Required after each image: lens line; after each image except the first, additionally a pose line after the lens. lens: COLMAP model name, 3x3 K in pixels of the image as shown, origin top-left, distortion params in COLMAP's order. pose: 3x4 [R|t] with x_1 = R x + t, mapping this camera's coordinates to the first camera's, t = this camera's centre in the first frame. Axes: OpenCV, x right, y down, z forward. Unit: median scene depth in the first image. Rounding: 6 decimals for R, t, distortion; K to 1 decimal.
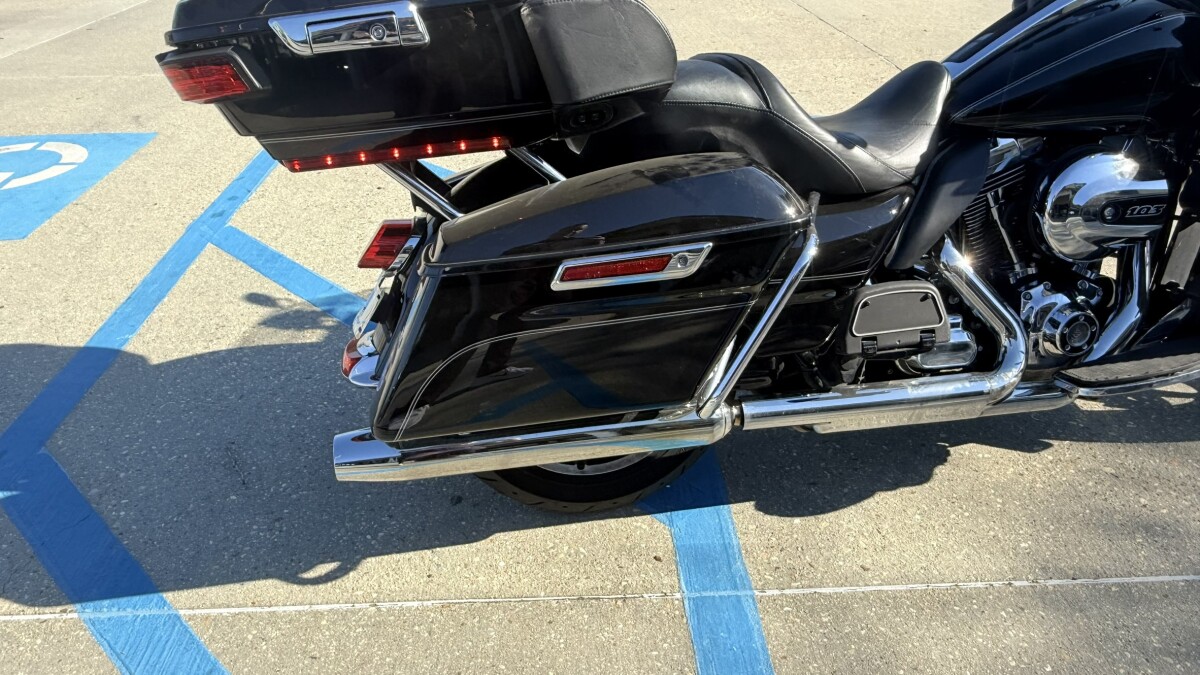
lens RADIAL K [[839.6, 0, 578.0], [0, 839.6, 341.3], [0, 0, 1]] dist [-0.000681, 0.001123]
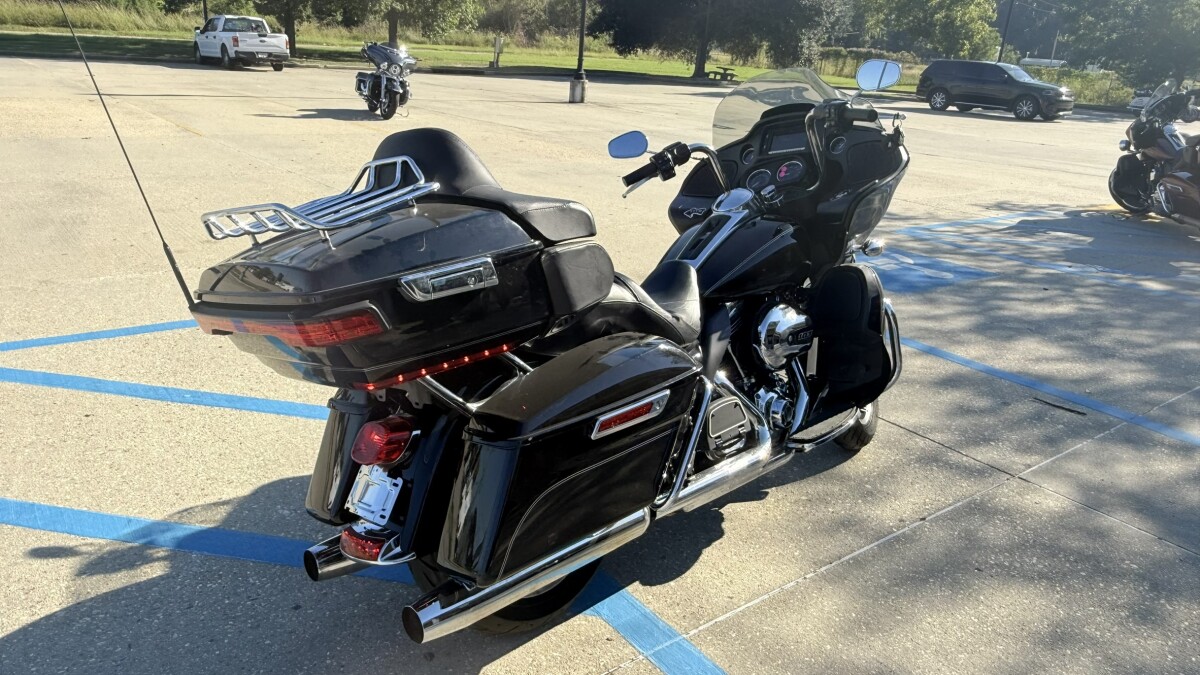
lens RADIAL K [[842.3, 0, 584.6], [0, 842.3, 337.3], [0, 0, 1]] dist [-0.000048, 0.000770]
pose [[0.819365, -0.126754, 0.559084, -0.611436], [0.234909, 0.963849, -0.125750, -0.038191], [-0.522933, 0.234369, 0.819519, -0.161649]]
